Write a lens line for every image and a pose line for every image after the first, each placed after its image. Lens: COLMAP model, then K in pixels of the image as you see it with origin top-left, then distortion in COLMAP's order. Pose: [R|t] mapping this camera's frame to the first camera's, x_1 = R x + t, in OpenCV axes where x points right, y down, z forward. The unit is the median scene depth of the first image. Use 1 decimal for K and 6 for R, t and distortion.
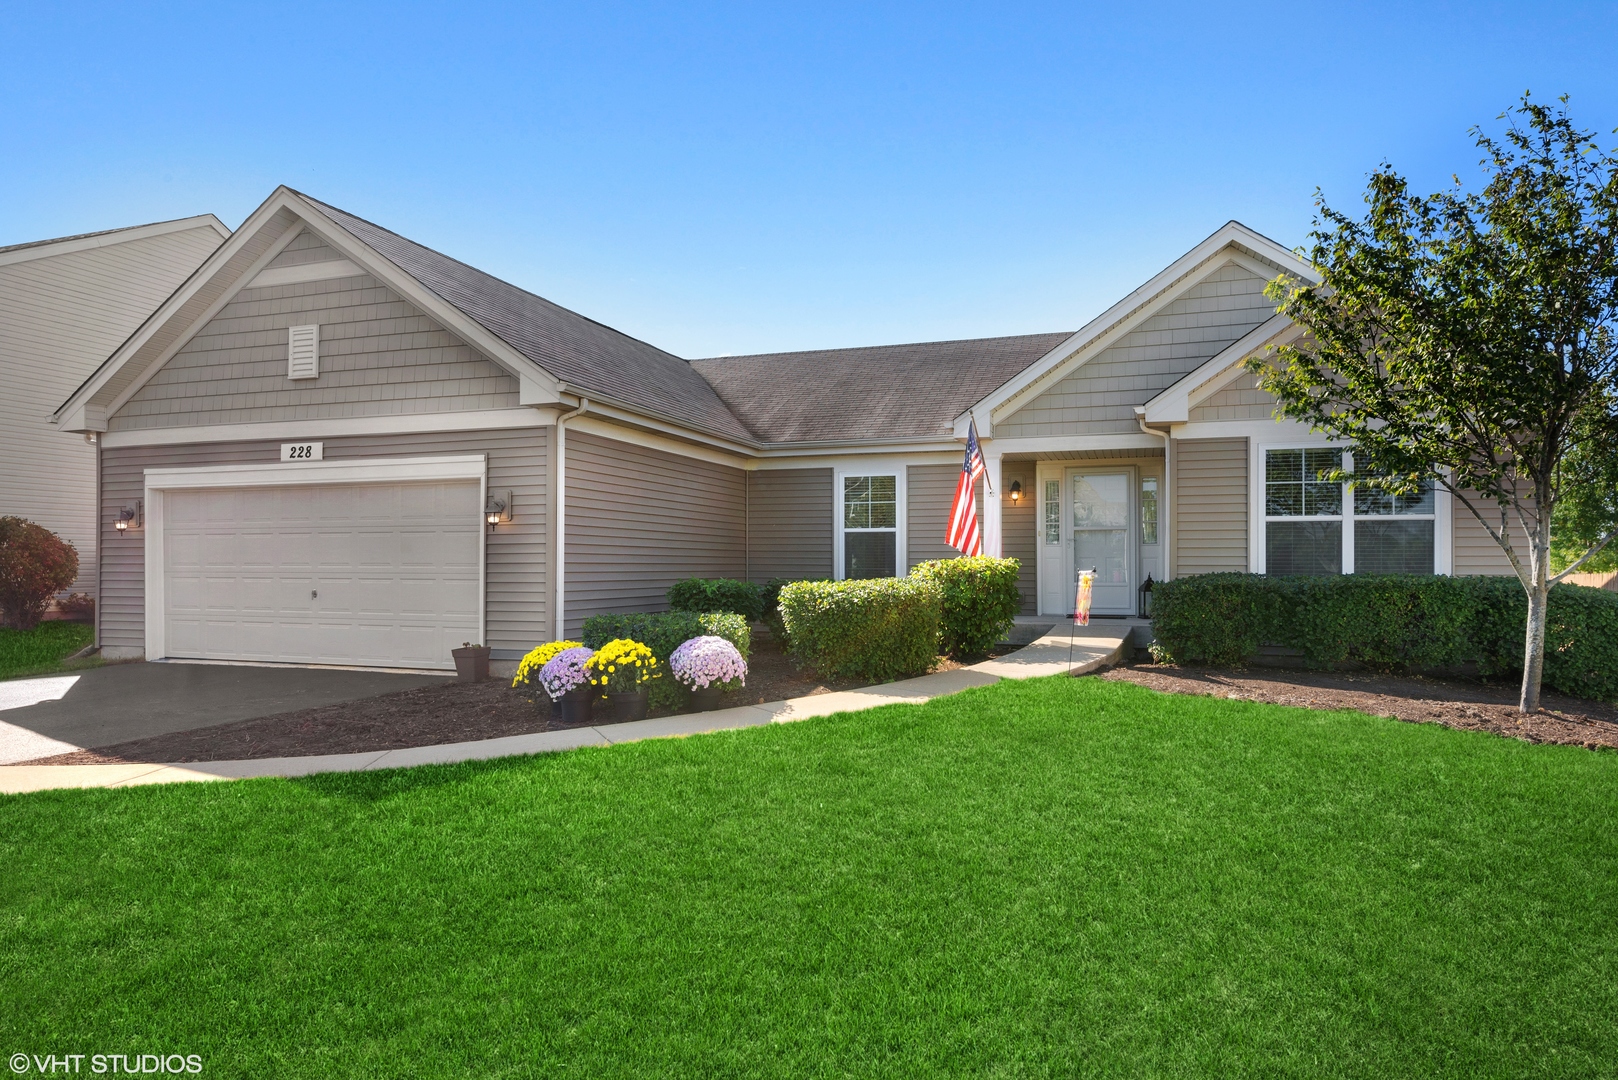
lens RADIAL K [[1038.3, 0, 789.1], [0, 1038.3, 545.0], [0, 0, 1]] dist [0.001450, -0.000990]
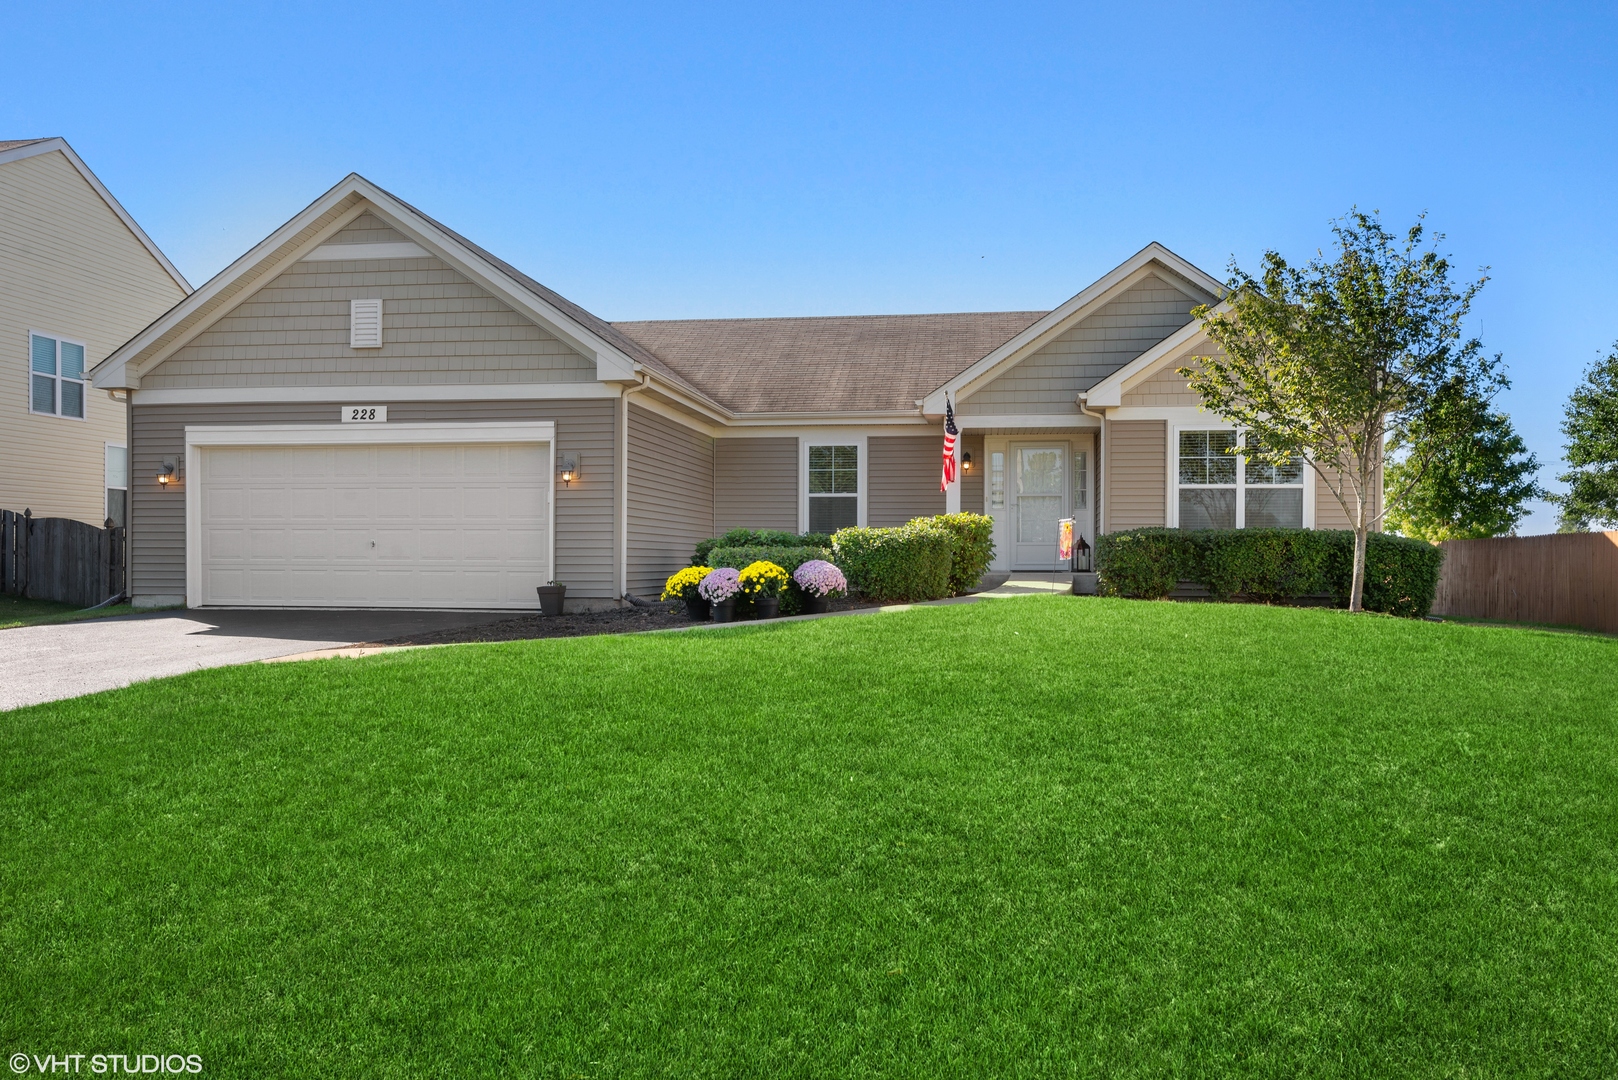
lens RADIAL K [[1286.9, 0, 809.0], [0, 1286.9, 540.0], [0, 0, 1]] dist [0.001732, 0.001118]
pose [[0.983472, 0.005628, 0.180971, -0.252370], [-0.007098, 0.999947, 0.007478, 0.030313], [-0.180919, -0.008639, 0.983460, -0.430404]]
